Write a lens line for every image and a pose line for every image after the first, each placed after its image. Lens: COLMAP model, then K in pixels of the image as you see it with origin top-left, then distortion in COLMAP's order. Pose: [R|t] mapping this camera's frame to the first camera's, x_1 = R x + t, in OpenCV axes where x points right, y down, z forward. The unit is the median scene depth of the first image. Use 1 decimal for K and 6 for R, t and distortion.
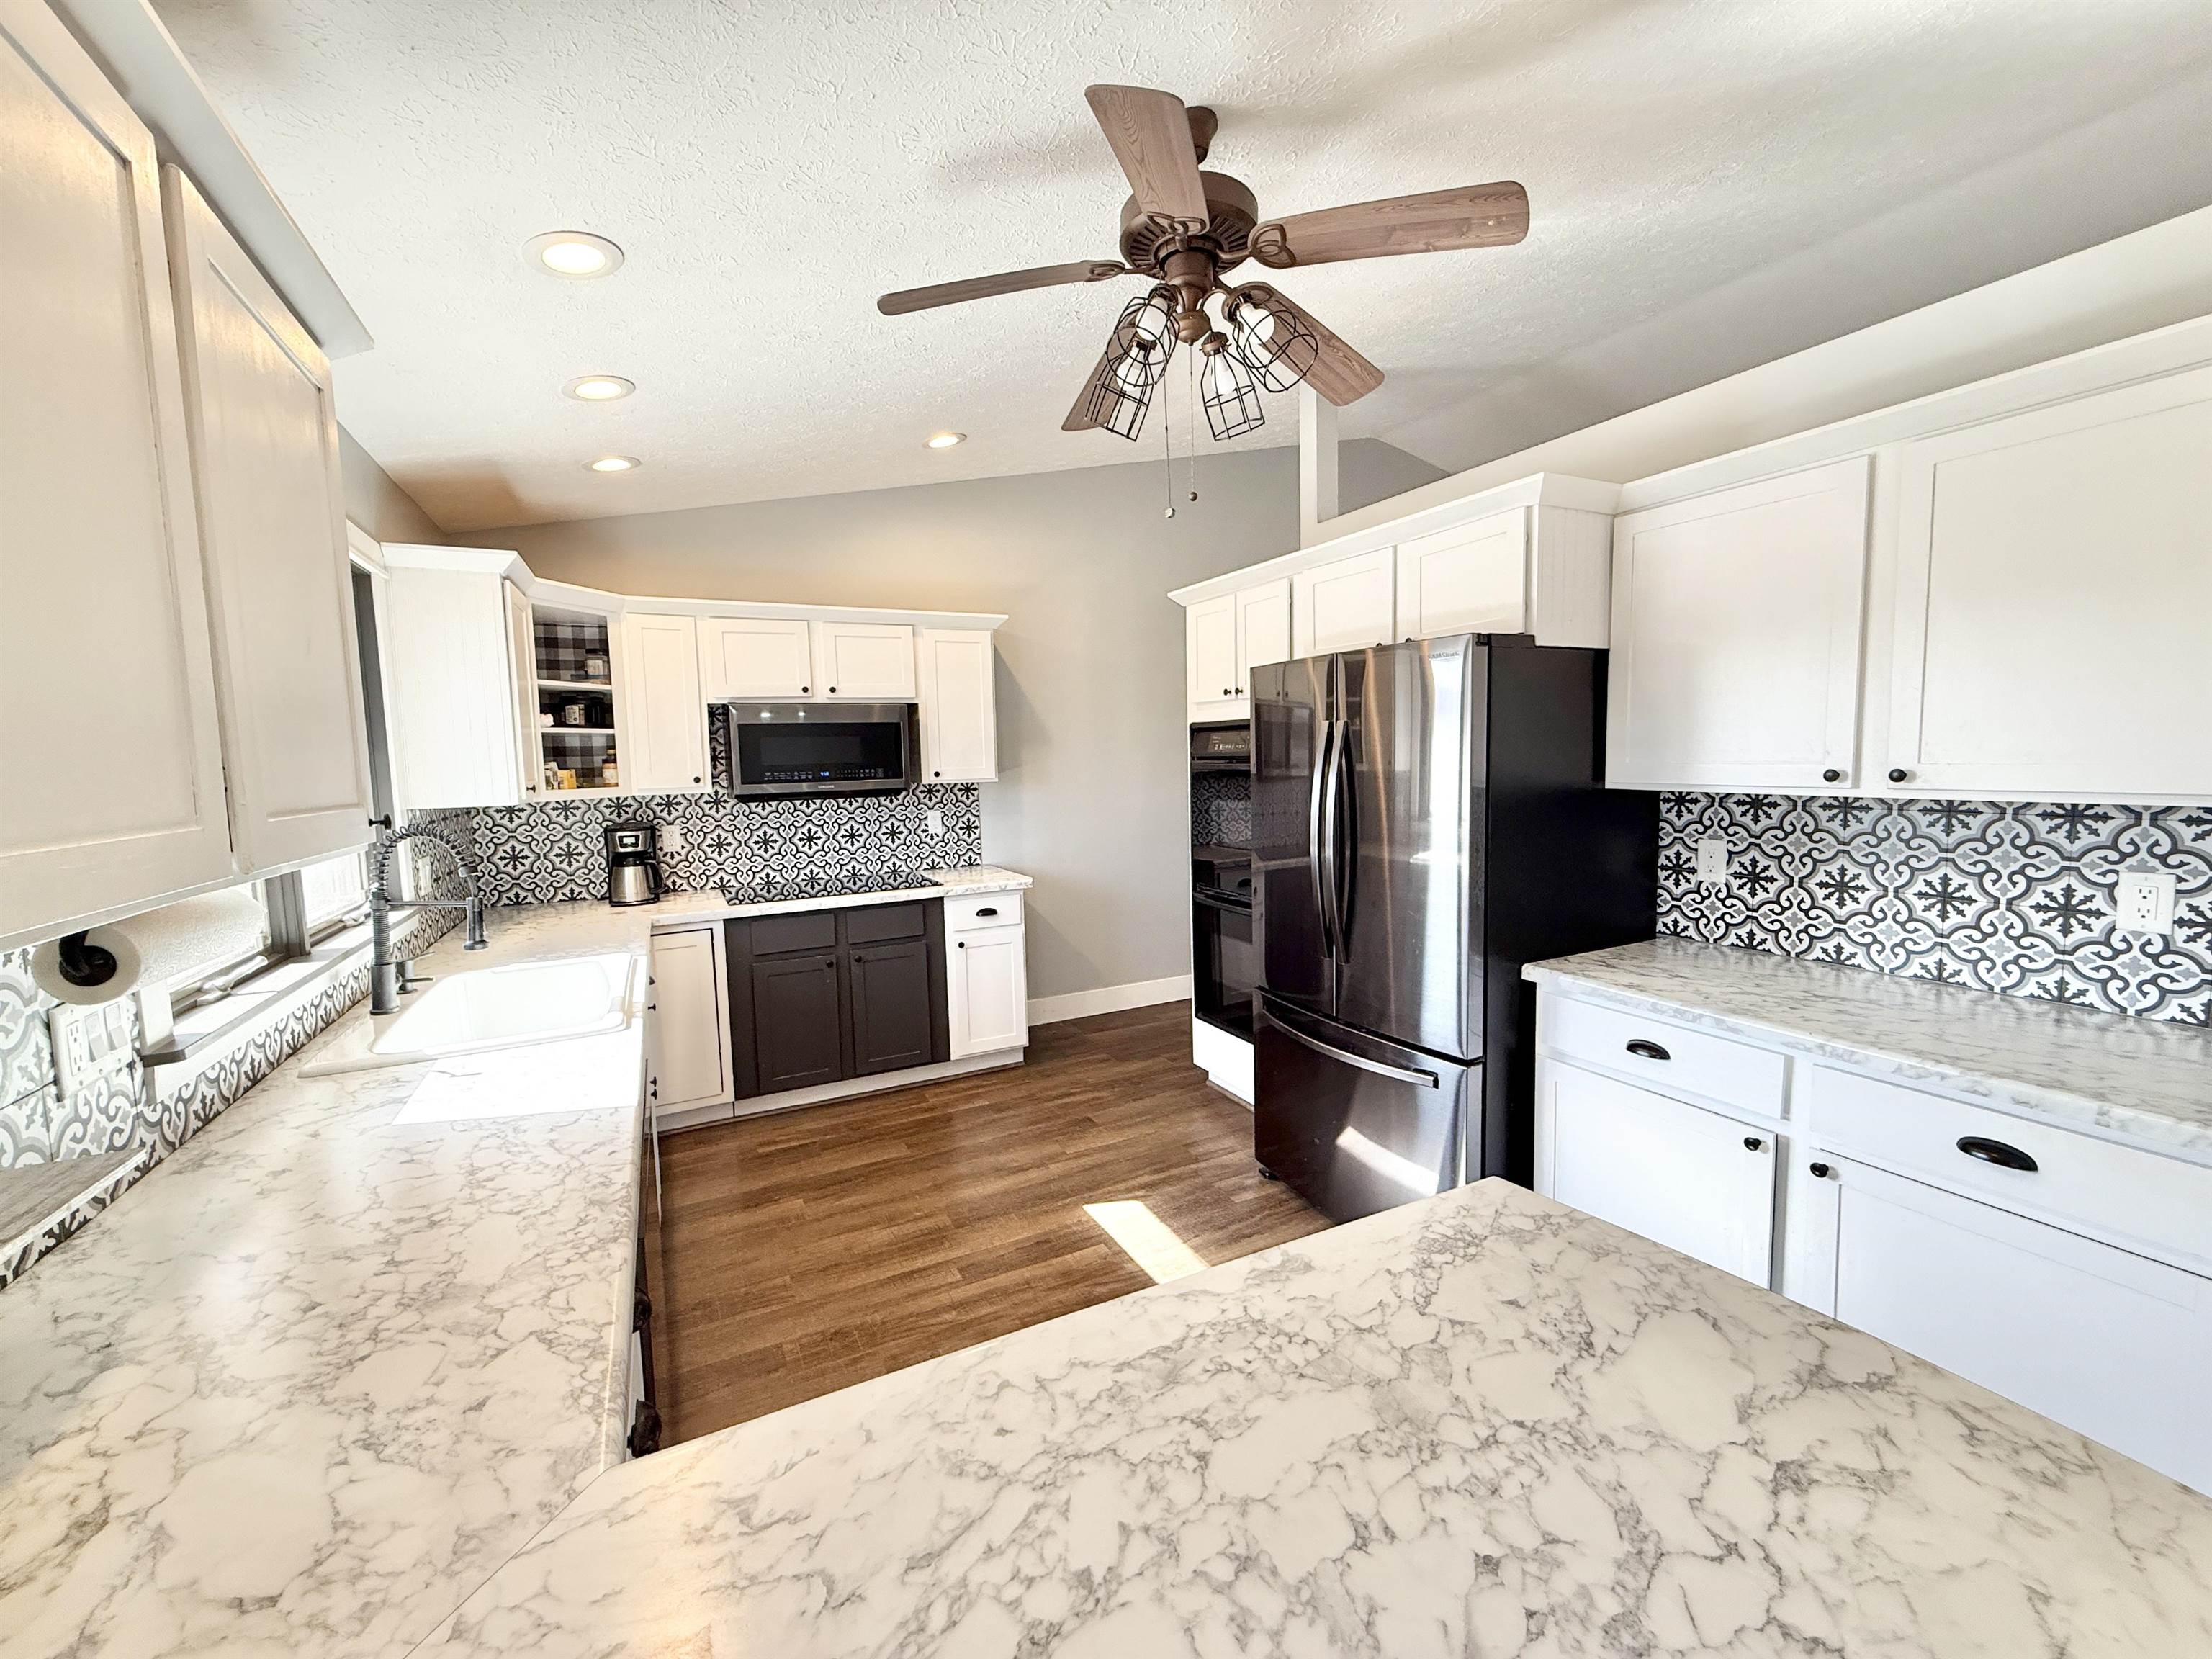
lens RADIAL K [[879.0, 0, 1099.8], [0, 879.0, 829.4], [0, 0, 1]] dist [-0.000105, 0.000396]
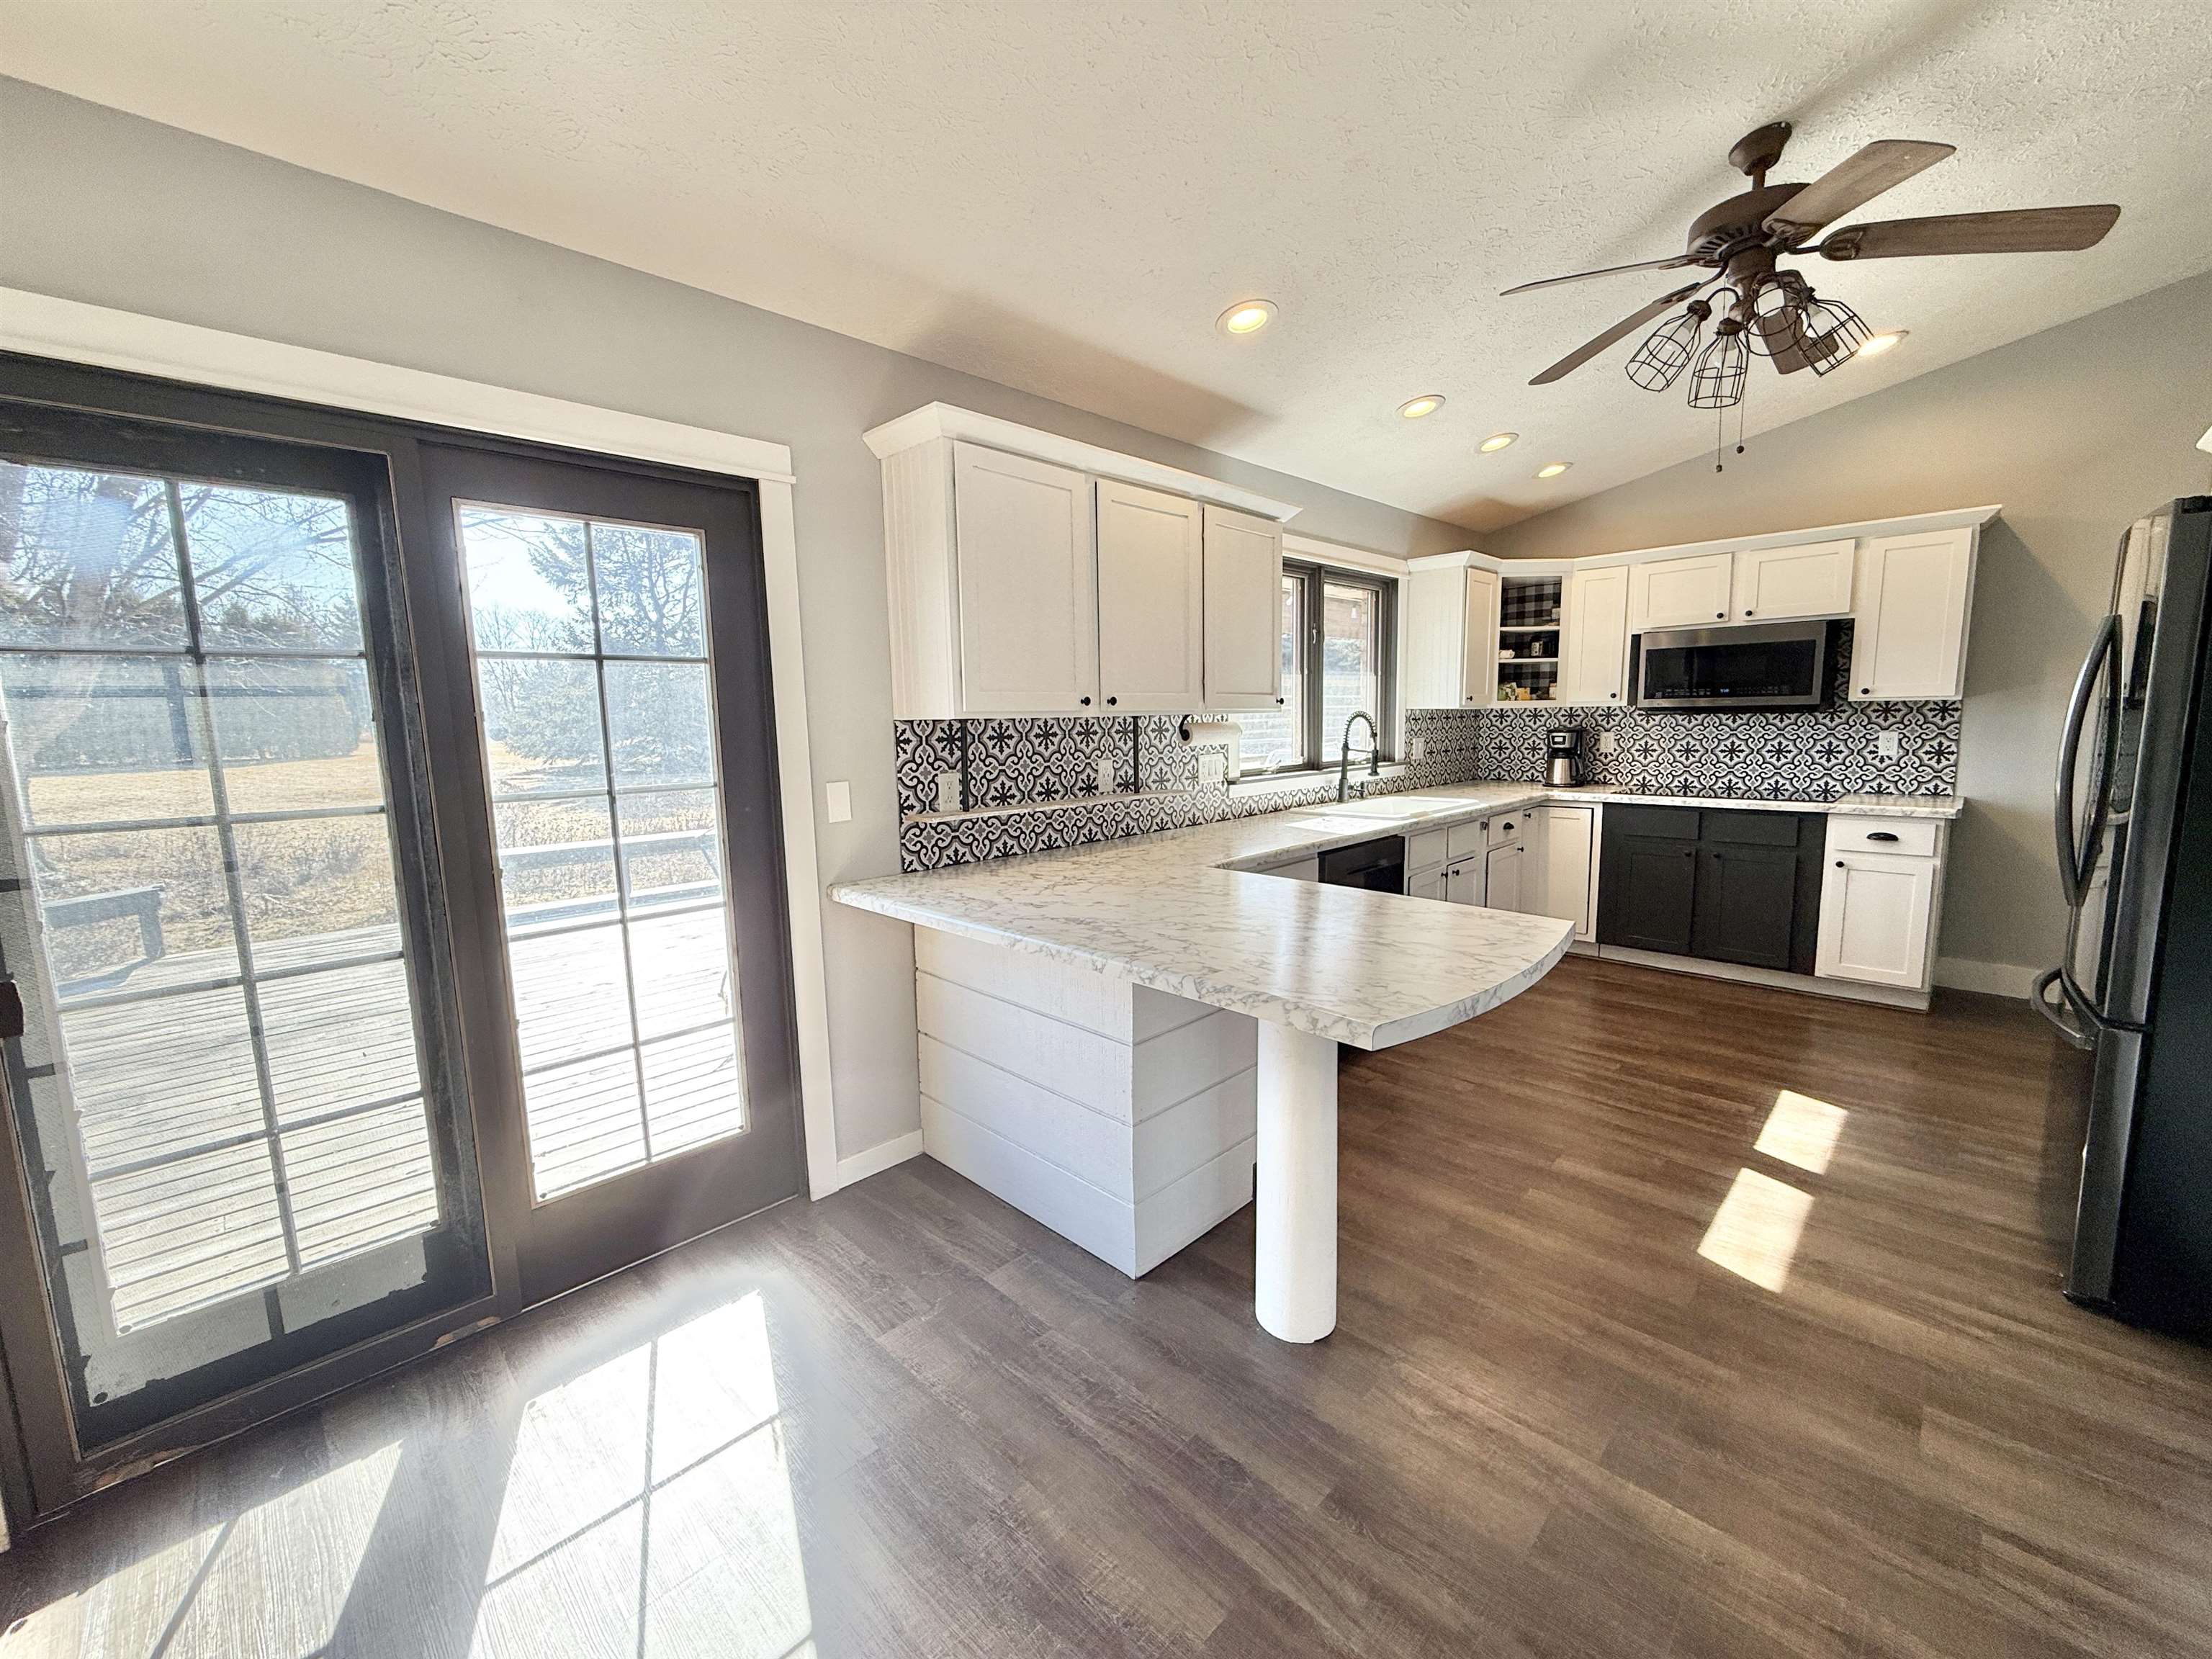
lens RADIAL K [[879.0, 0, 1100.1], [0, 879.0, 826.6], [0, 0, 1]] dist [-0.000105, 0.000396]
pose [[0.311382, 0.140279, -0.939874, 0.806900], [-0.069995, 0.989744, 0.124533, 0.038951], [0.947704, 0.027009, 0.318007, -0.169858]]
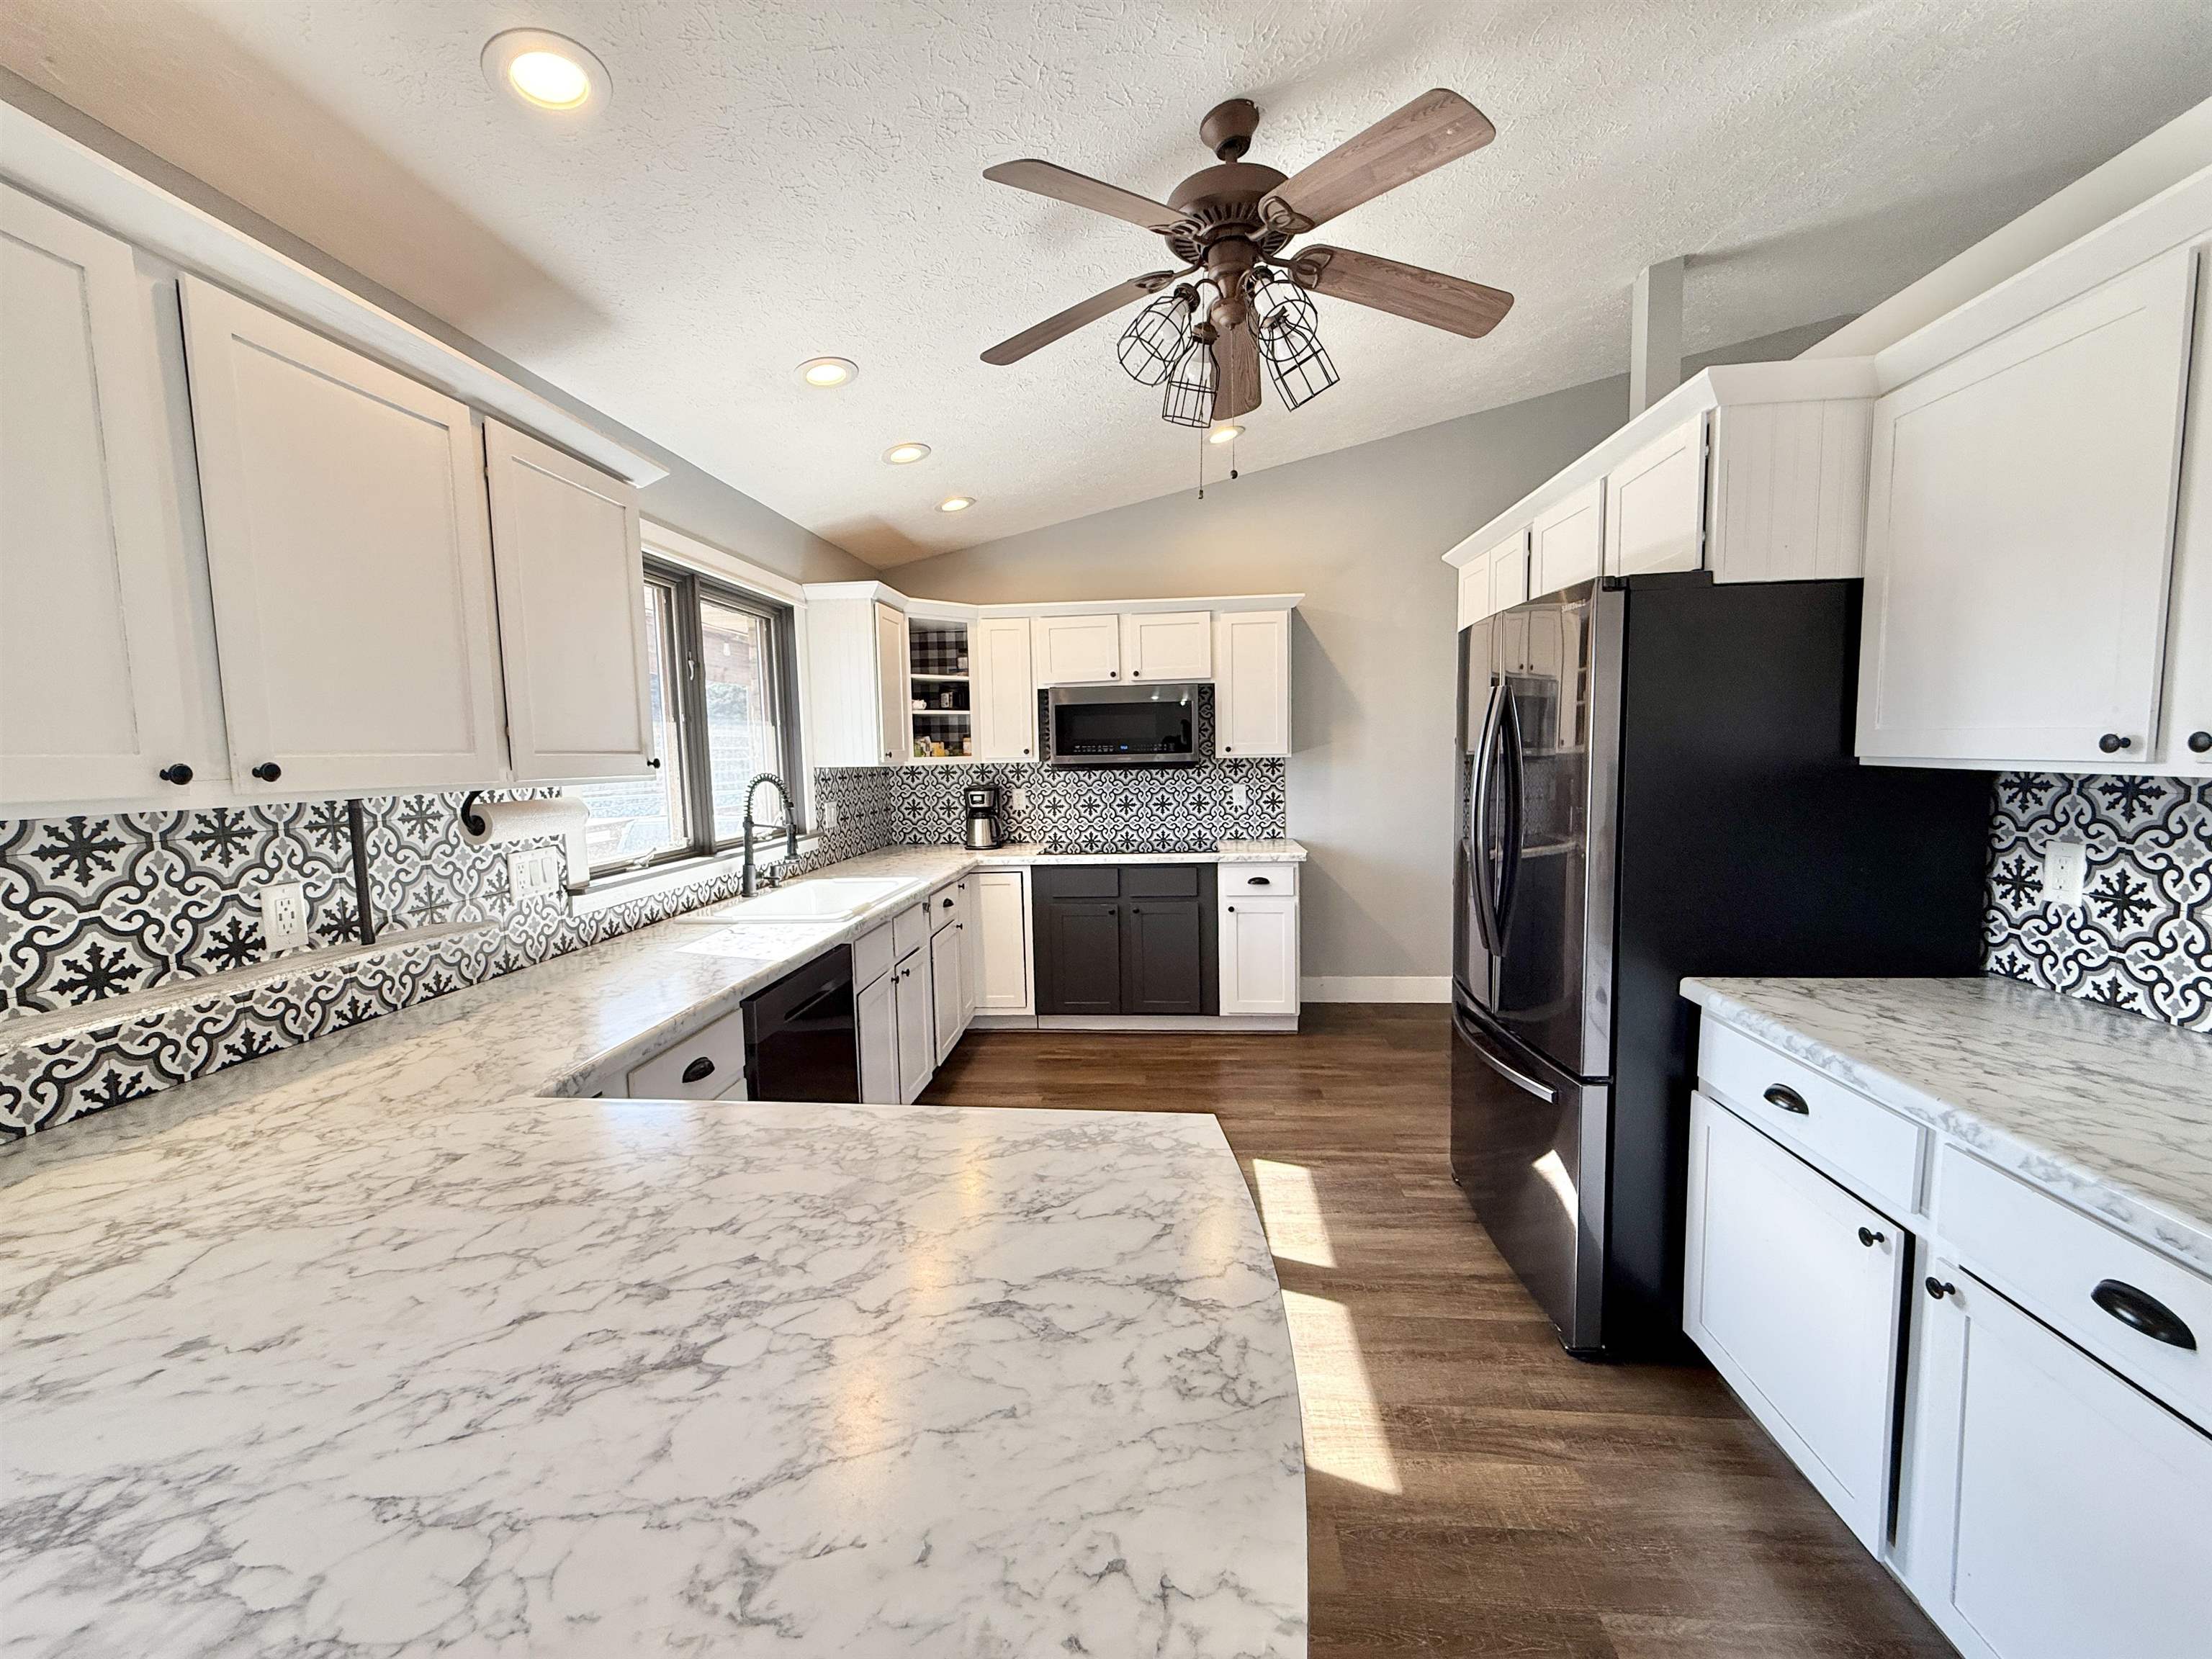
lens RADIAL K [[879.0, 0, 1099.8], [0, 879.0, 828.4], [0, 0, 1]] dist [-0.000105, 0.000396]
pose [[0.848136, 0.054200, -0.526999, 0.417424], [-0.045025, 0.998528, 0.030233, 0.014068], [0.527862, -0.001914, 0.849328, 0.018729]]
